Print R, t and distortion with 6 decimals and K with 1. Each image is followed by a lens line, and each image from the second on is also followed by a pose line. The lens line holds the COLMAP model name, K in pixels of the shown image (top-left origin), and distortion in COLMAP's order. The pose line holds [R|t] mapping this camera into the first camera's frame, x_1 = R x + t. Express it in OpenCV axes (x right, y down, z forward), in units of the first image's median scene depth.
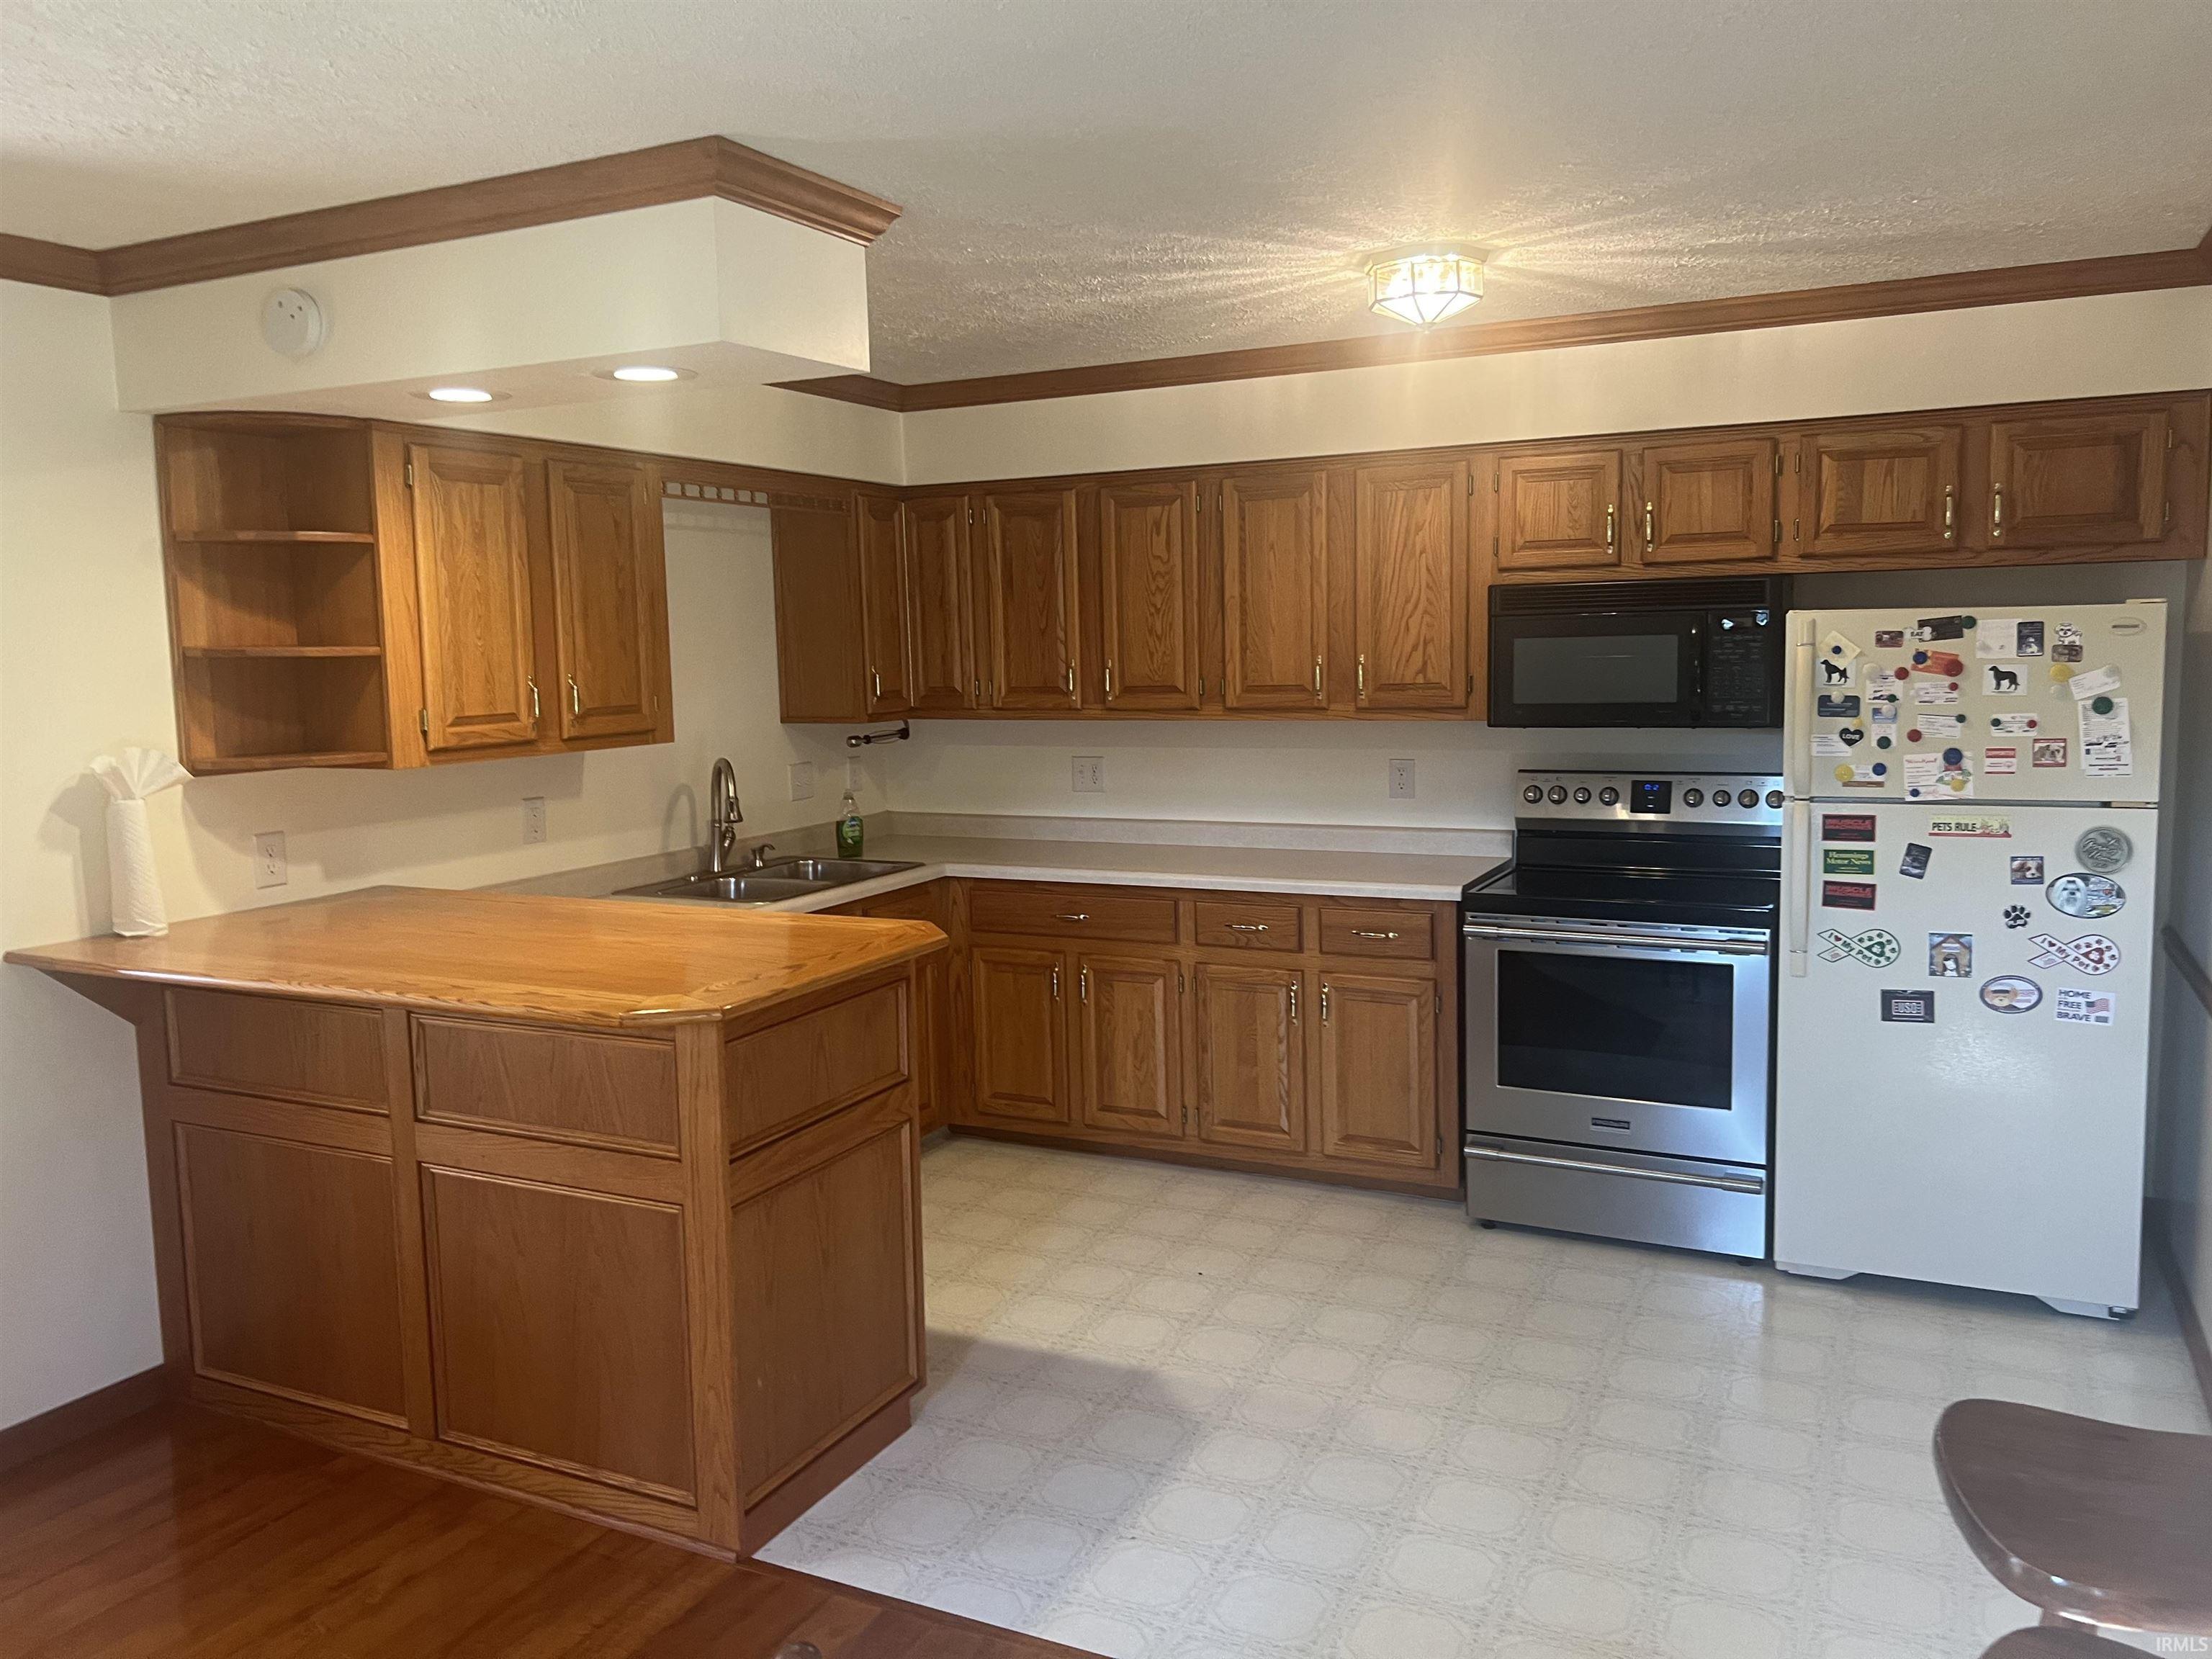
lens RADIAL K [[1676.2, 0, 1057.8], [0, 1676.2, 844.2], [0, 0, 1]] dist [0.022591, -0.020779]
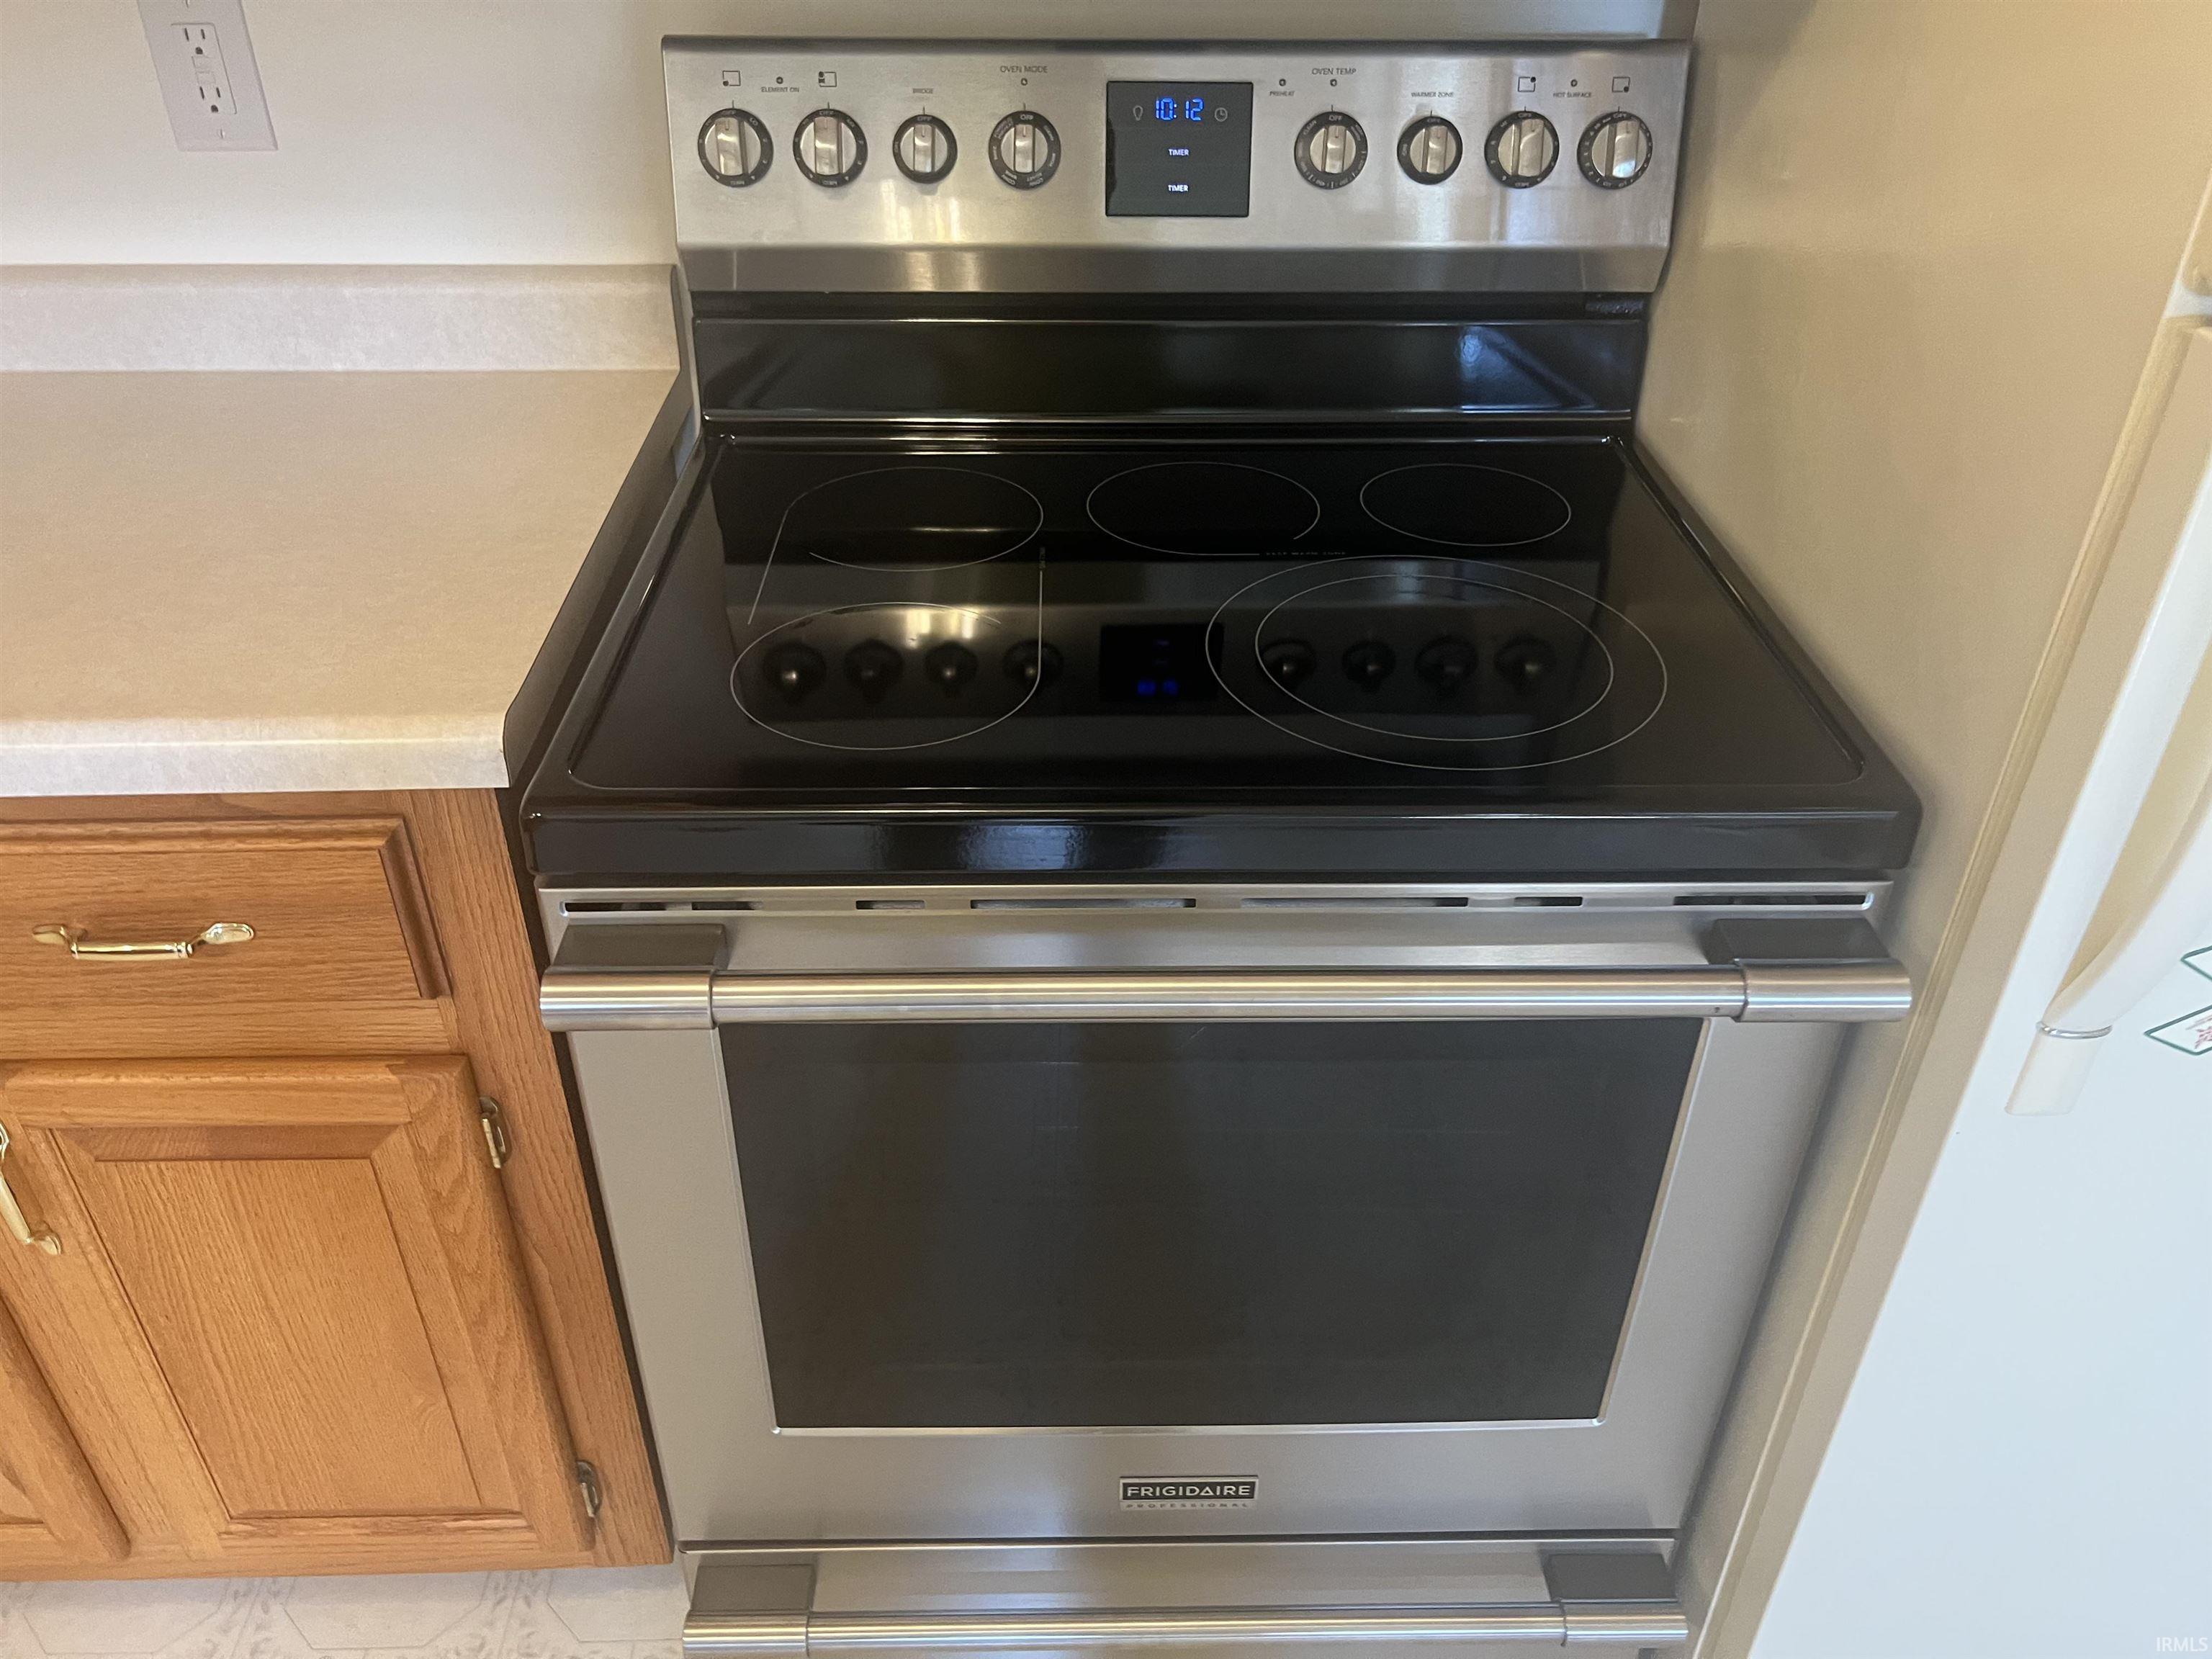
lens RADIAL K [[1676.2, 0, 1110.5], [0, 1676.2, 831.3], [0, 0, 1]] dist [0.022591, -0.020779]
pose [[0.866420, -0.248921, 0.432845, 0.250729], [0.023786, 0.886467, 0.462179, -0.068412], [-0.498749, -0.390146, 0.773974, 0.936136]]
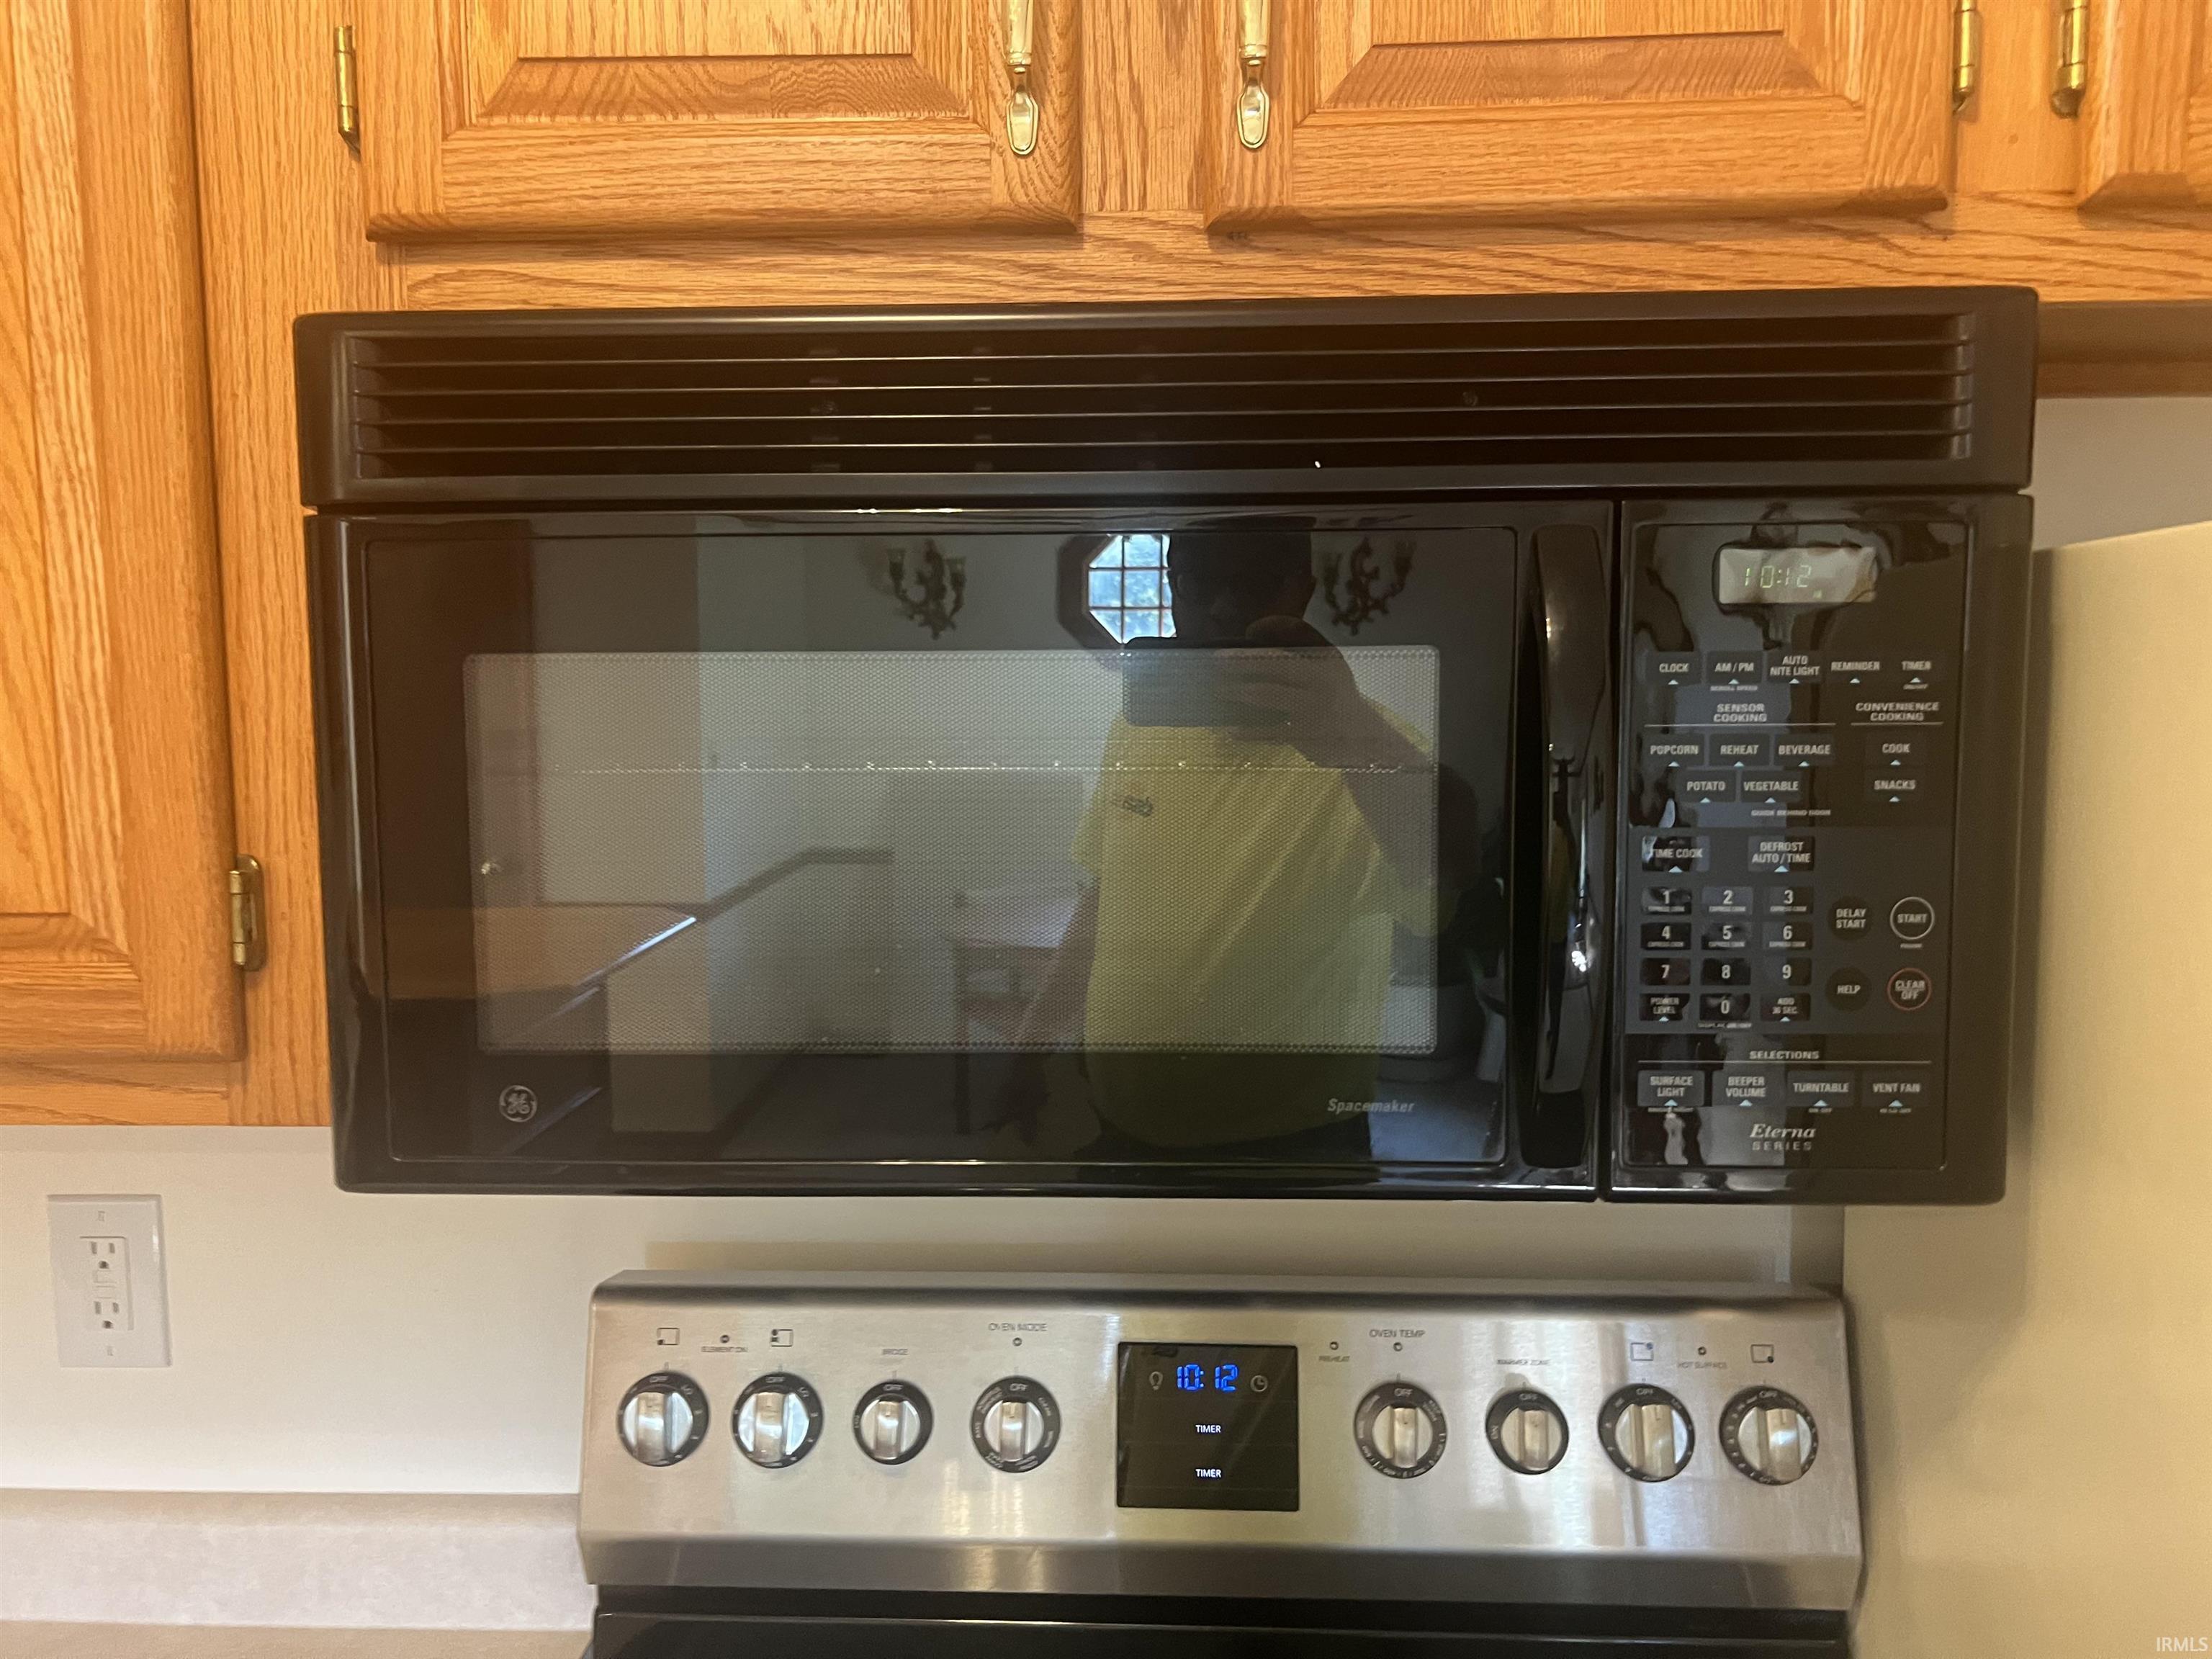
lens RADIAL K [[1676.2, 0, 1098.3], [0, 1676.2, 838.2], [0, 0, 1]] dist [0.022591, -0.020779]
pose [[0.897855, -0.025452, 0.439555, 0.307834], [0.036752, 0.999176, -0.017215, -0.120335], [-0.438754, 0.031611, 0.898051, 1.003103]]
